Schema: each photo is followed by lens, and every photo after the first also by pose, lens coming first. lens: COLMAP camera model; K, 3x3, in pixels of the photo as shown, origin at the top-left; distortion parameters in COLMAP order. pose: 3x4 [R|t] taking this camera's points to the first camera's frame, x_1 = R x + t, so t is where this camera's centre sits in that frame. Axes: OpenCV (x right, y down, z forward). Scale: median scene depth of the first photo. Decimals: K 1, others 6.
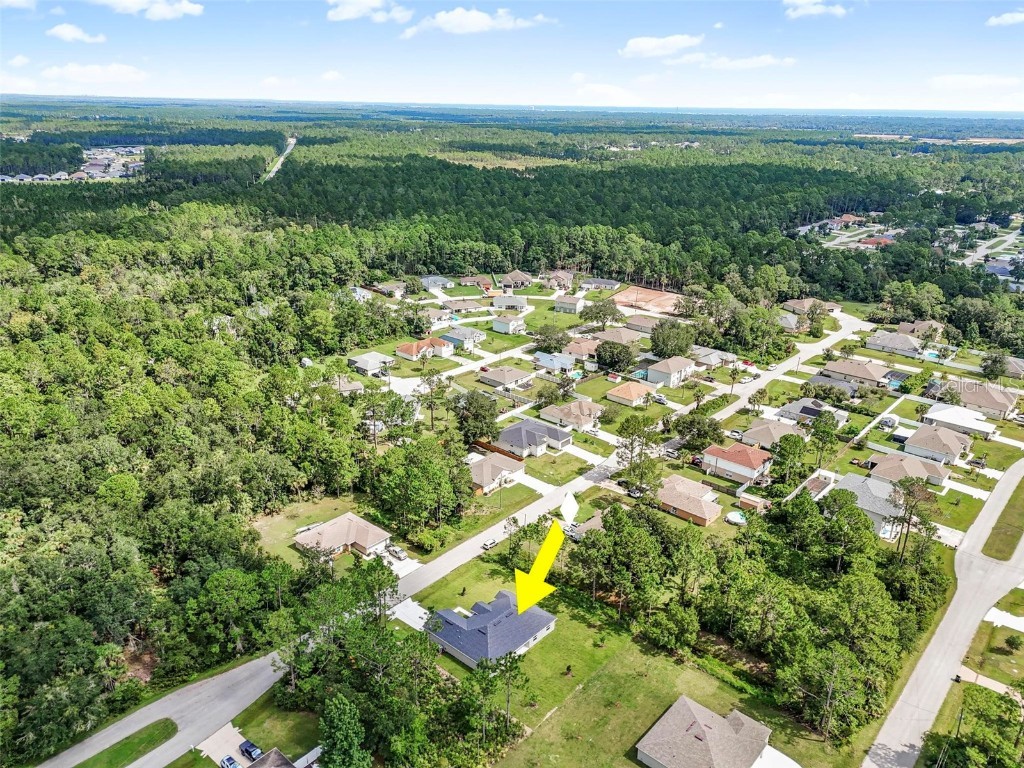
lens RADIAL K [[741.4, 0, 512.0], [0, 741.4, 384.0], [0, 0, 1]] dist [0.092319, -0.098458]
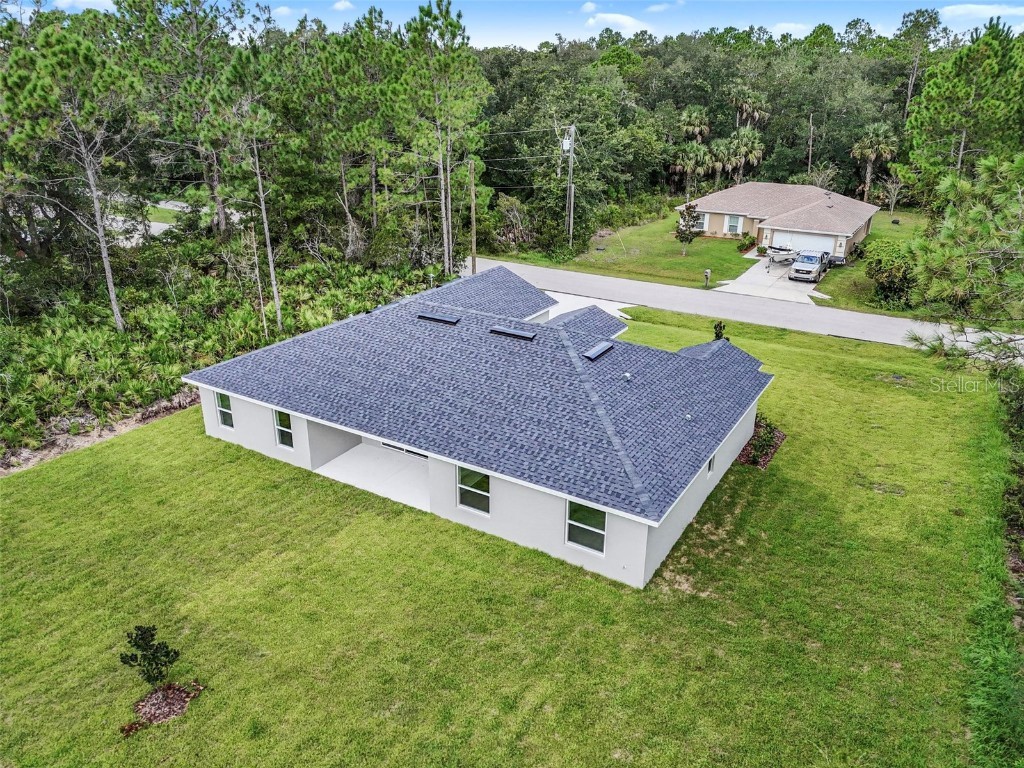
lens RADIAL K [[747.2, 0, 513.0], [0, 747.2, 391.4], [0, 0, 1]] dist [0.087999, -0.089556]
pose [[0.178162, 0.363136, -0.914544, 0.086684], [-0.350500, 0.891873, 0.285854, 0.132710], [0.919461, 0.269619, 0.286177, 0.471330]]
